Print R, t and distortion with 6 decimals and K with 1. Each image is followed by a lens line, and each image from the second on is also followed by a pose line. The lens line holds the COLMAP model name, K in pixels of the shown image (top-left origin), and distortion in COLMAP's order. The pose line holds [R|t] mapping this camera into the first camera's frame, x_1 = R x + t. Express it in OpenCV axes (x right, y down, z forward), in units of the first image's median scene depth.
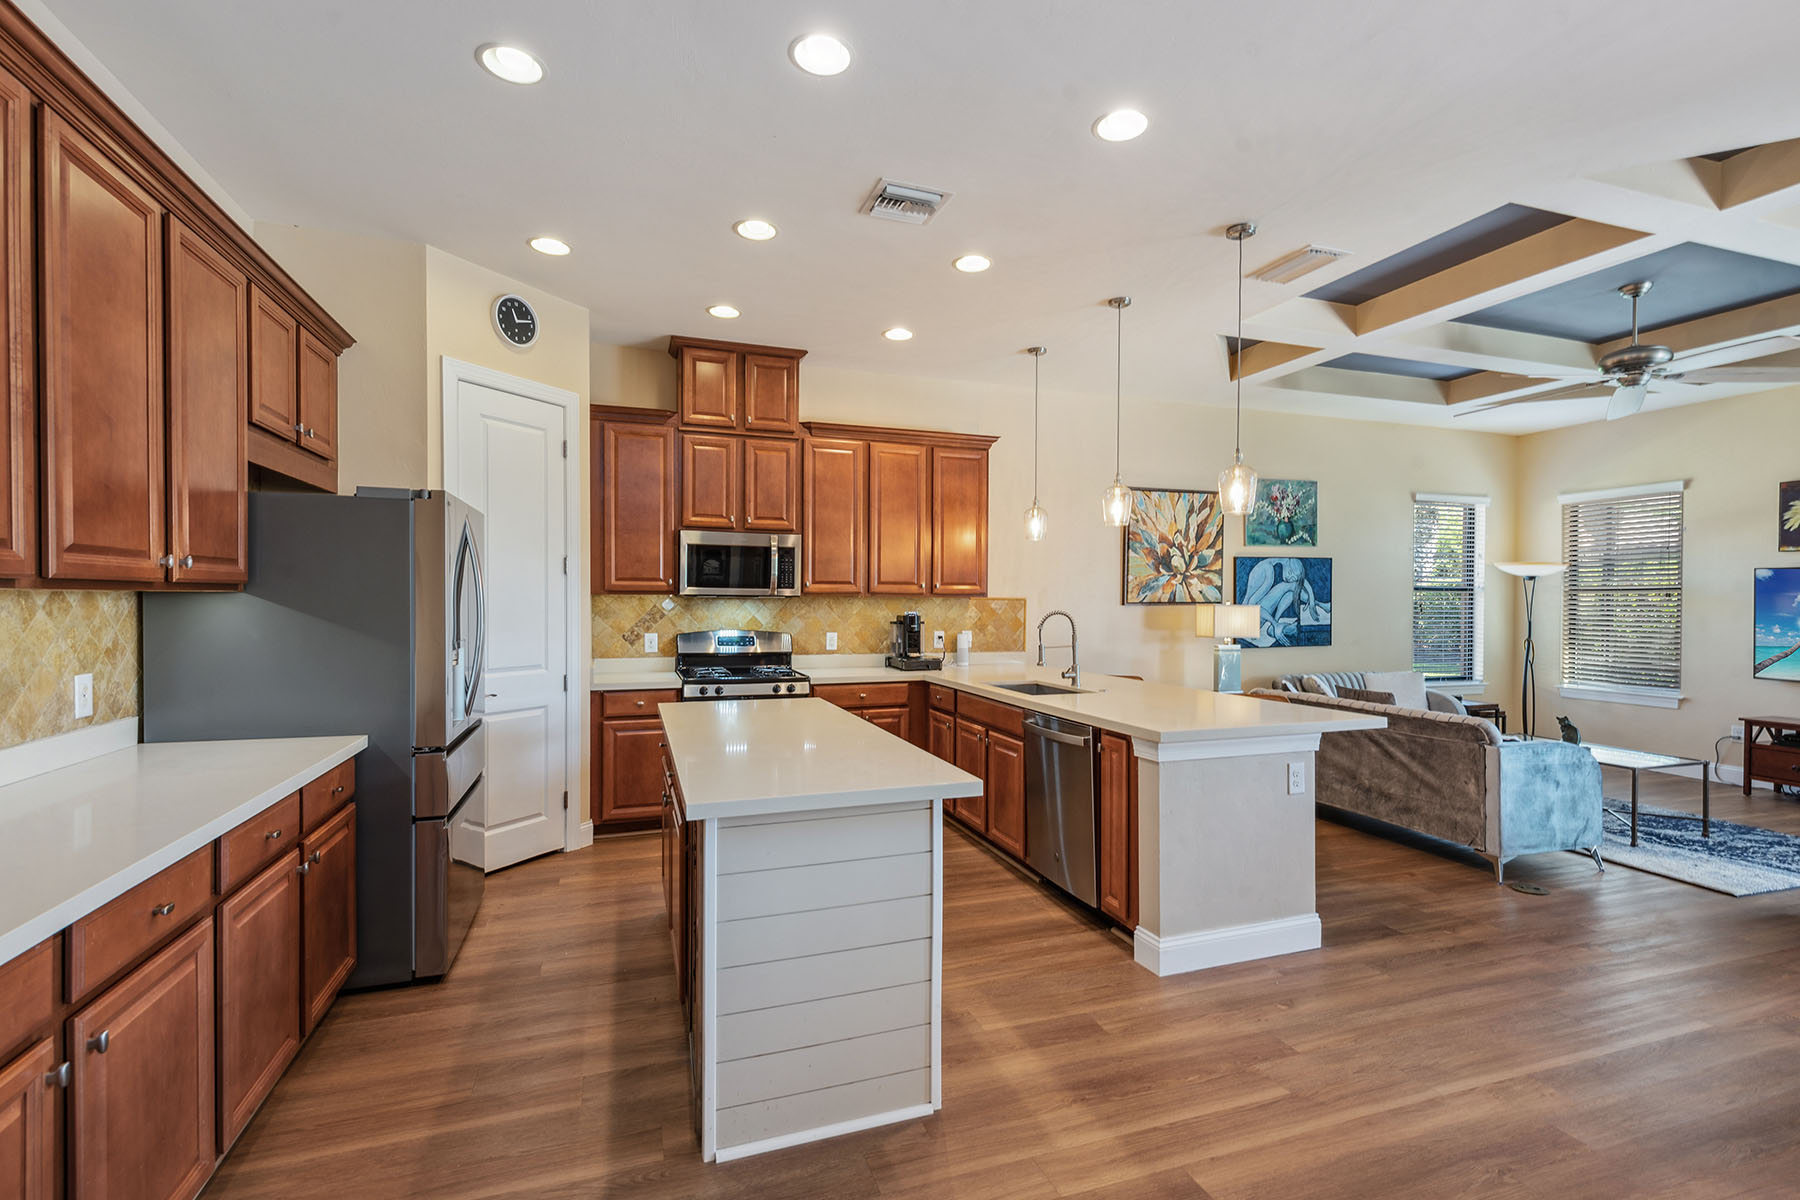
lens RADIAL K [[815.0, 0, 901.5], [0, 815.0, 609.2], [0, 0, 1]] dist [0.008394, -0.003673]
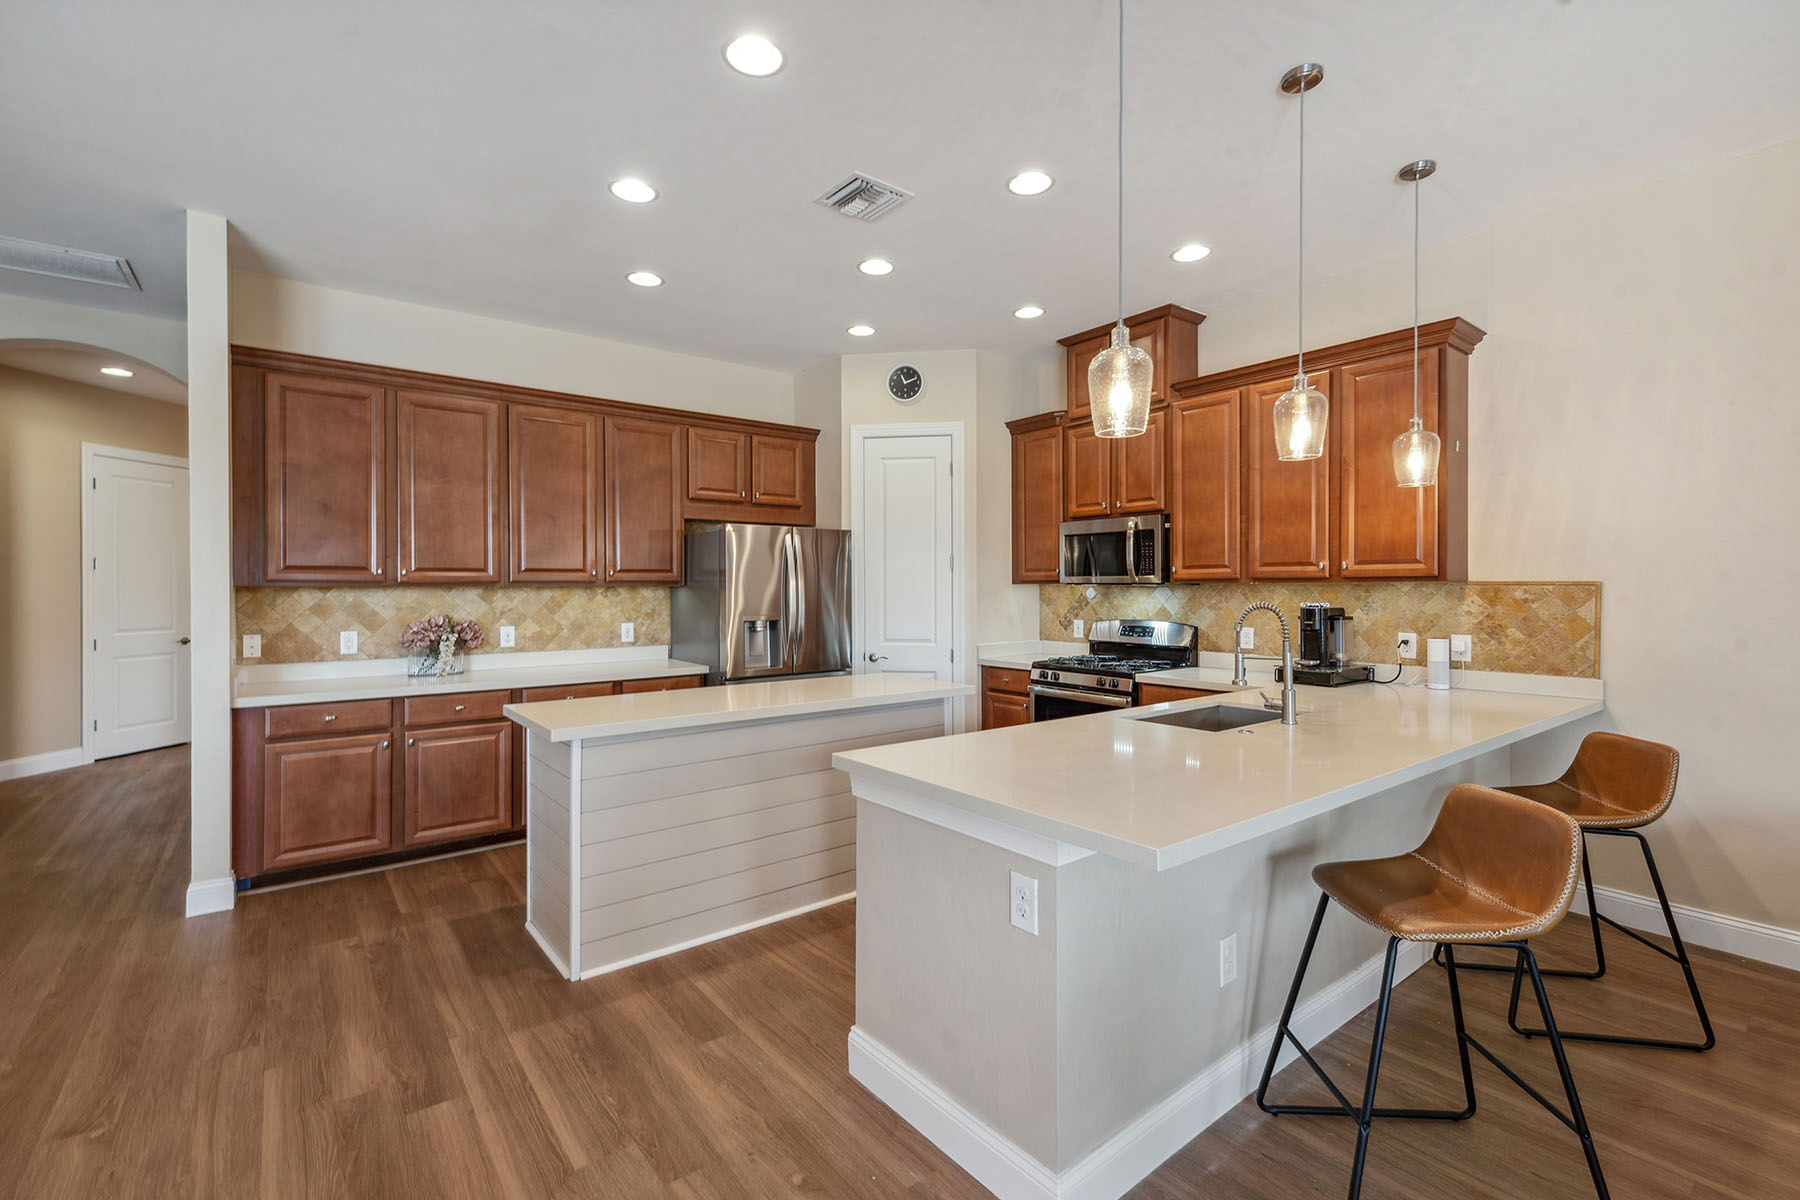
lens RADIAL K [[747.7, 0, 847.6], [0, 747.7, 584.9], [0, 0, 1]] dist [0.013905, -0.003813]
pose [[0.331629, -0.010998, -0.943346, 0.552203], [-0.006724, 0.999879, -0.014021, -0.000536], [0.943386, 0.010992, 0.331515, 0.422972]]
